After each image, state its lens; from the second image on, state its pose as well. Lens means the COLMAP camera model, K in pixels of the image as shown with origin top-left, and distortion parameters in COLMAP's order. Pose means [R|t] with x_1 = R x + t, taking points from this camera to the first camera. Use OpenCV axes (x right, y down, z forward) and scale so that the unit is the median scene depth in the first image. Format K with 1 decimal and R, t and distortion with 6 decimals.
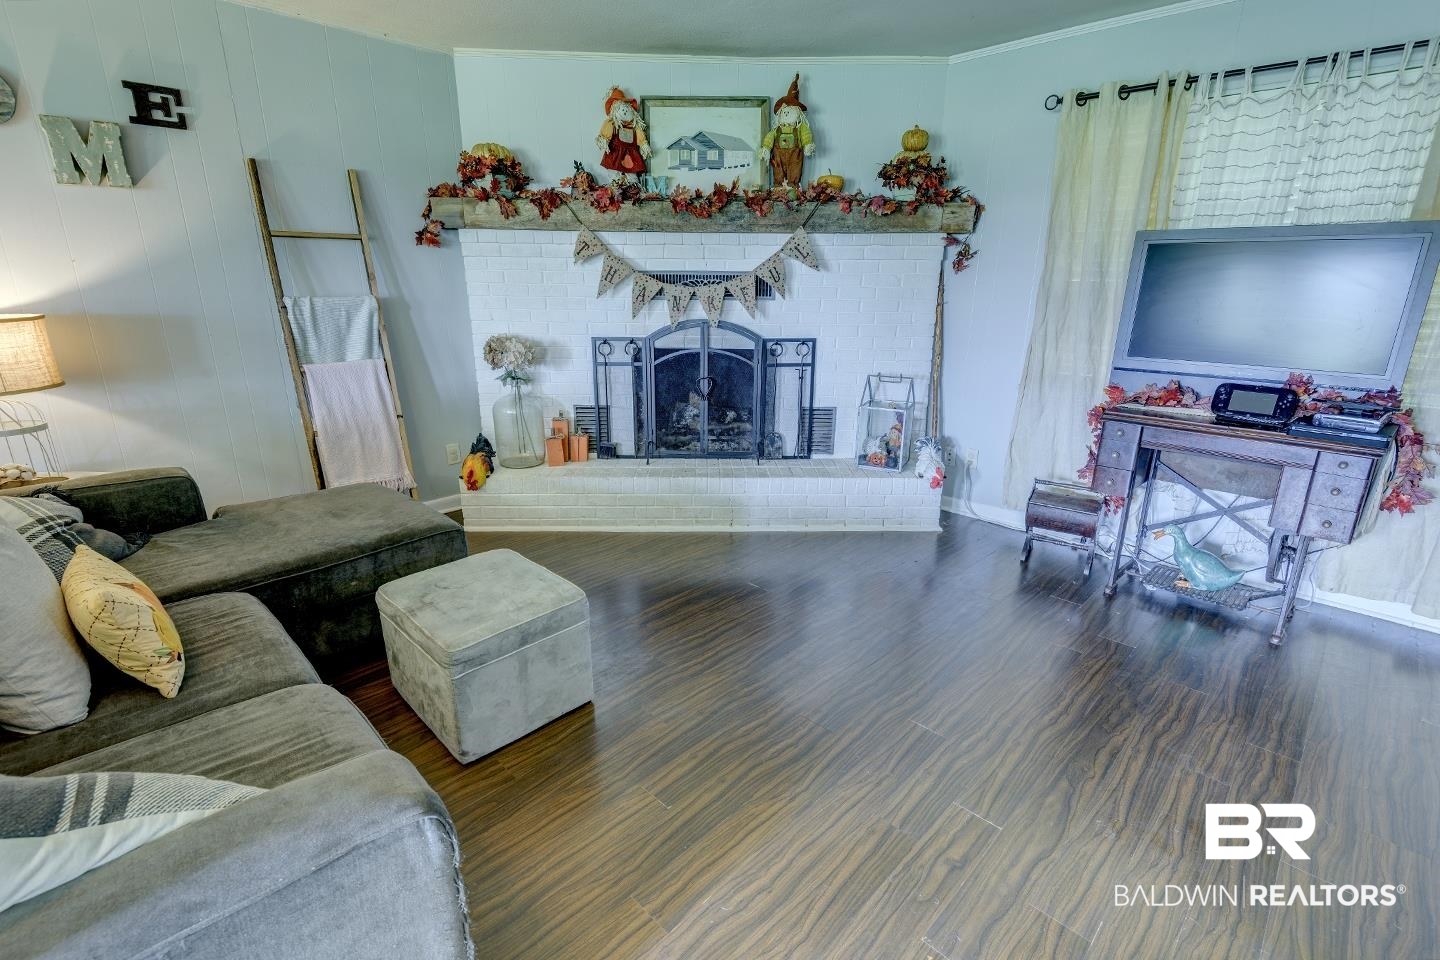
lens RADIAL K [[652.2, 0, 723.6], [0, 652.2, 479.1], [0, 0, 1]] dist [0.012510, -0.009598]
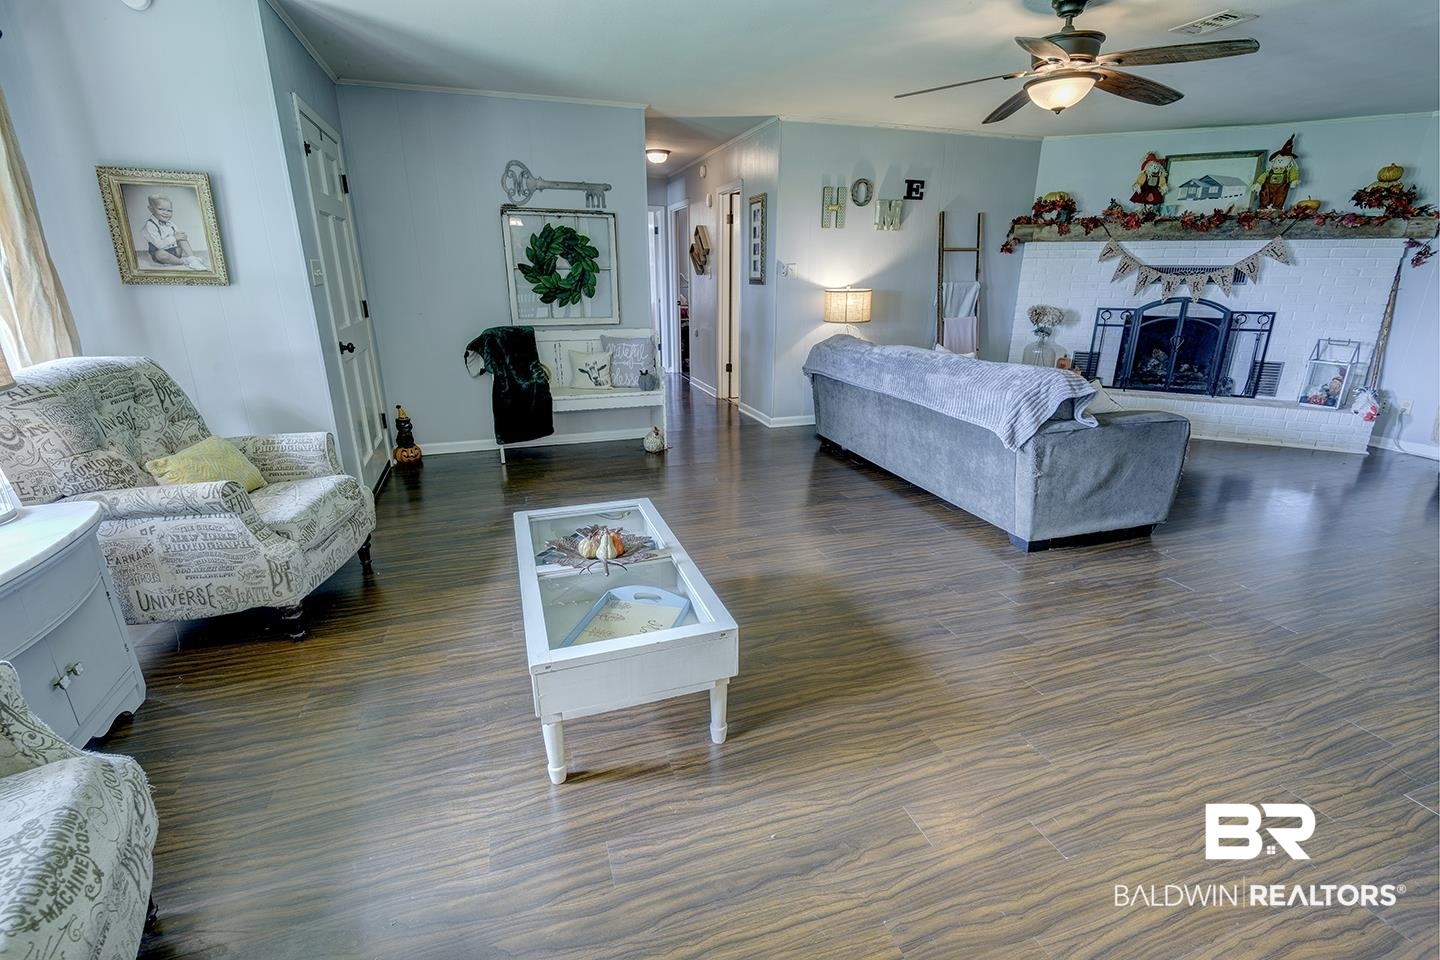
lens RADIAL K [[652.2, 0, 717.7], [0, 652.2, 478.6], [0, 0, 1]] dist [0.012510, -0.009598]
pose [[0.890708, 0.135598, -0.433881, -0.295377], [-0.131462, 0.990526, 0.039688, 0.266783], [0.435152, 0.021689, 0.900096, -0.873194]]
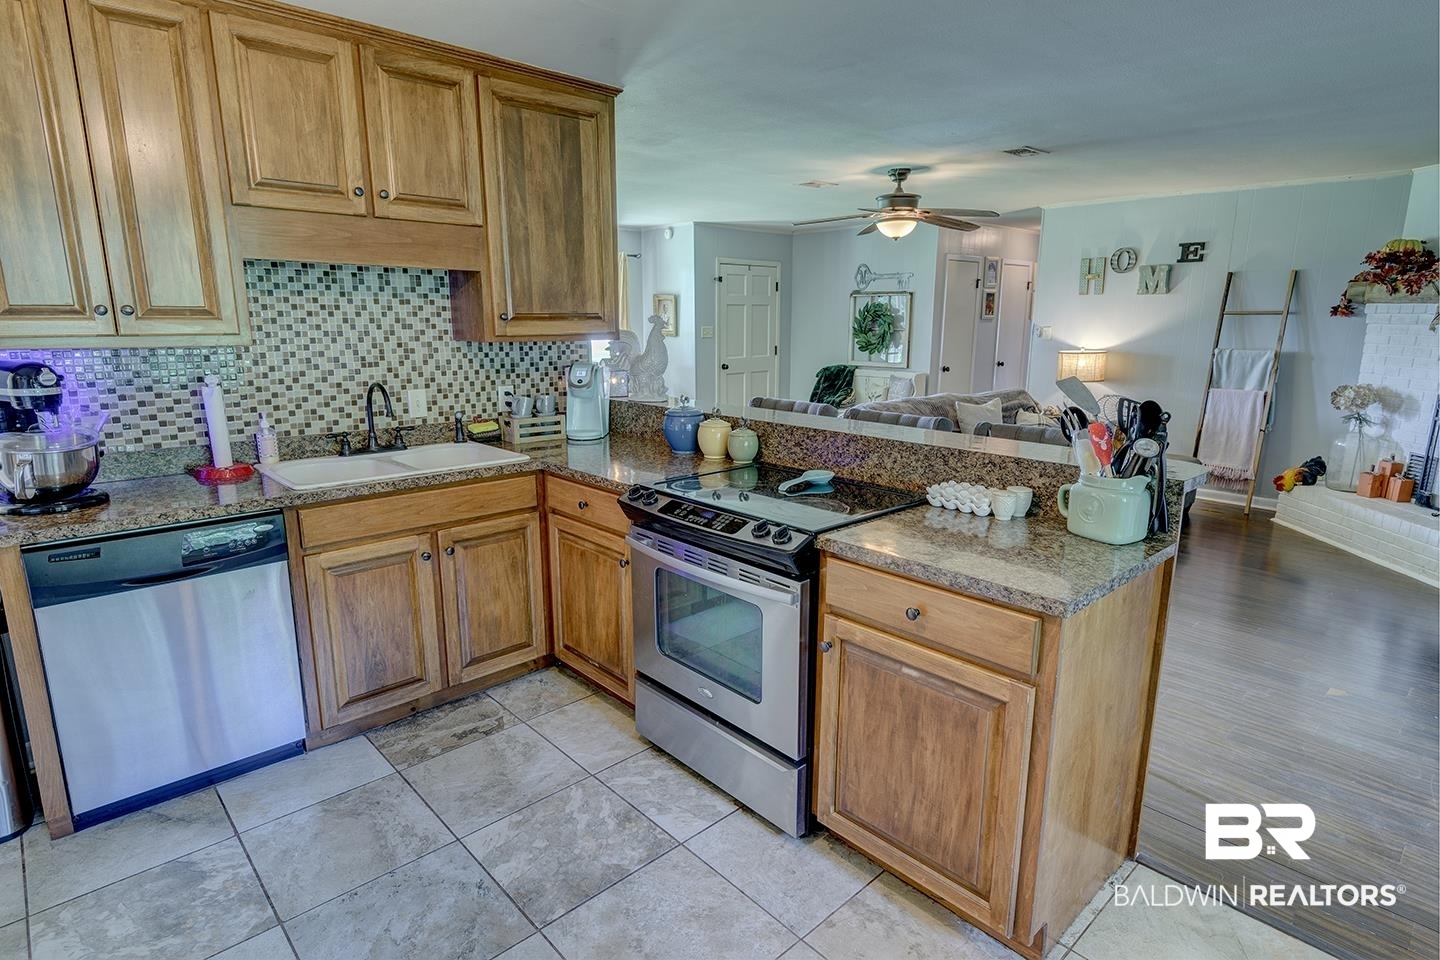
lens RADIAL K [[763.2, 0, 702.6], [0, 763.2, 485.1], [0, 0, 1]] dist [-0.001658, -0.004660]
pose [[-0.073179, 0.210570, -0.974836, 1.242794], [-0.292552, 0.929925, 0.222830, 0.003830], [0.953445, 0.301497, -0.006448, -0.141937]]
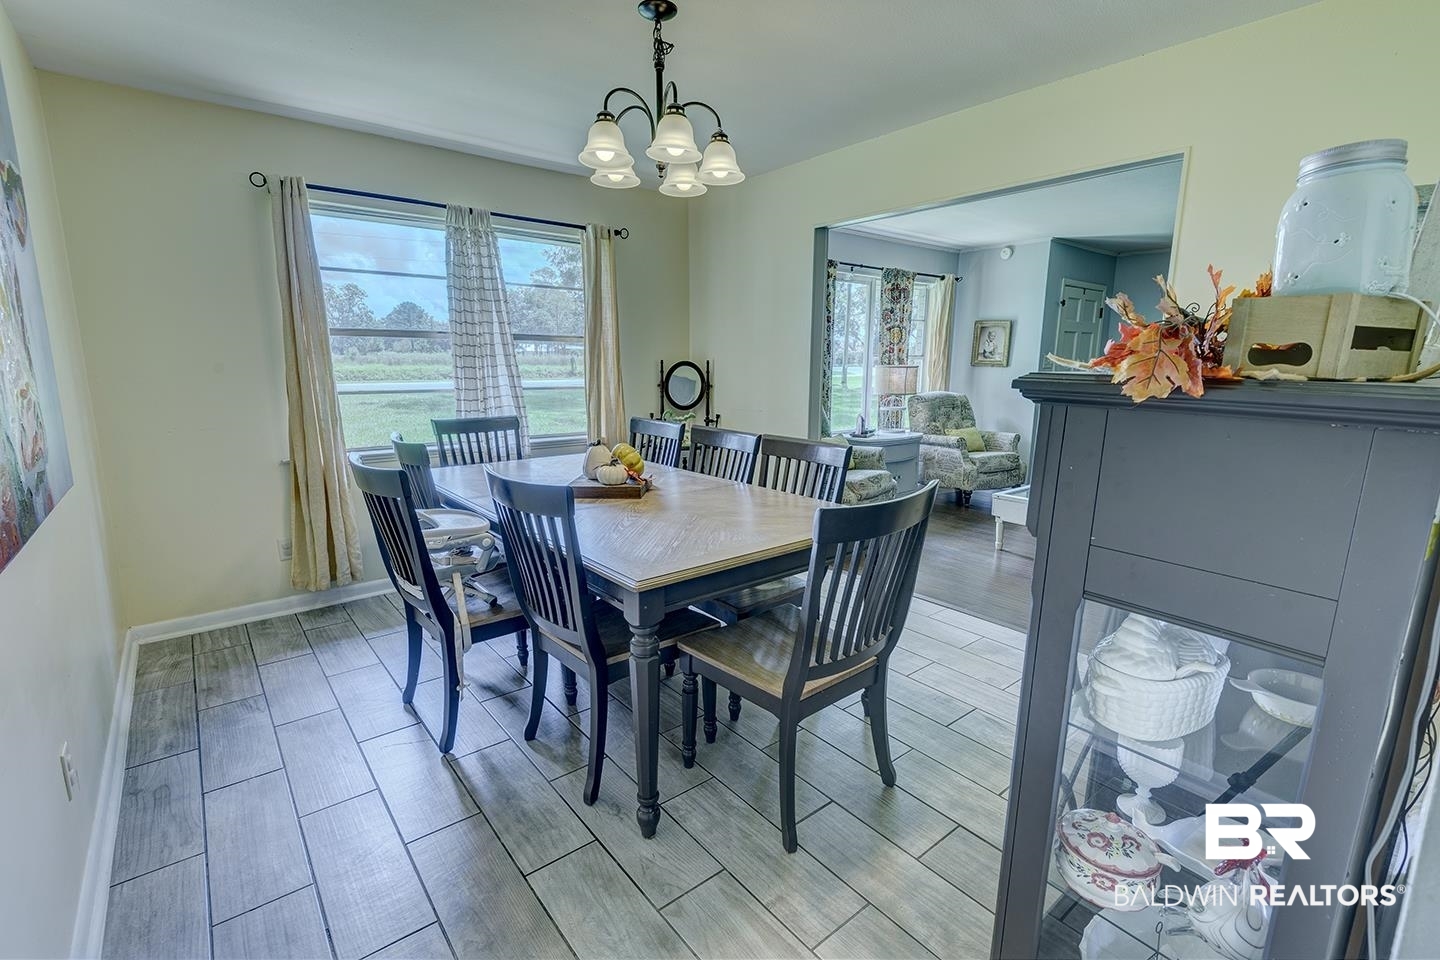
lens RADIAL K [[652.2, 0, 719.9], [0, 652.2, 483.4], [0, 0, 1]] dist [0.012510, -0.009598]
pose [[-0.116404, 0.182865, -0.976223, 0.779761], [-0.293579, 0.932649, 0.209708, 0.297803], [0.948821, 0.311010, -0.054879, -0.975224]]
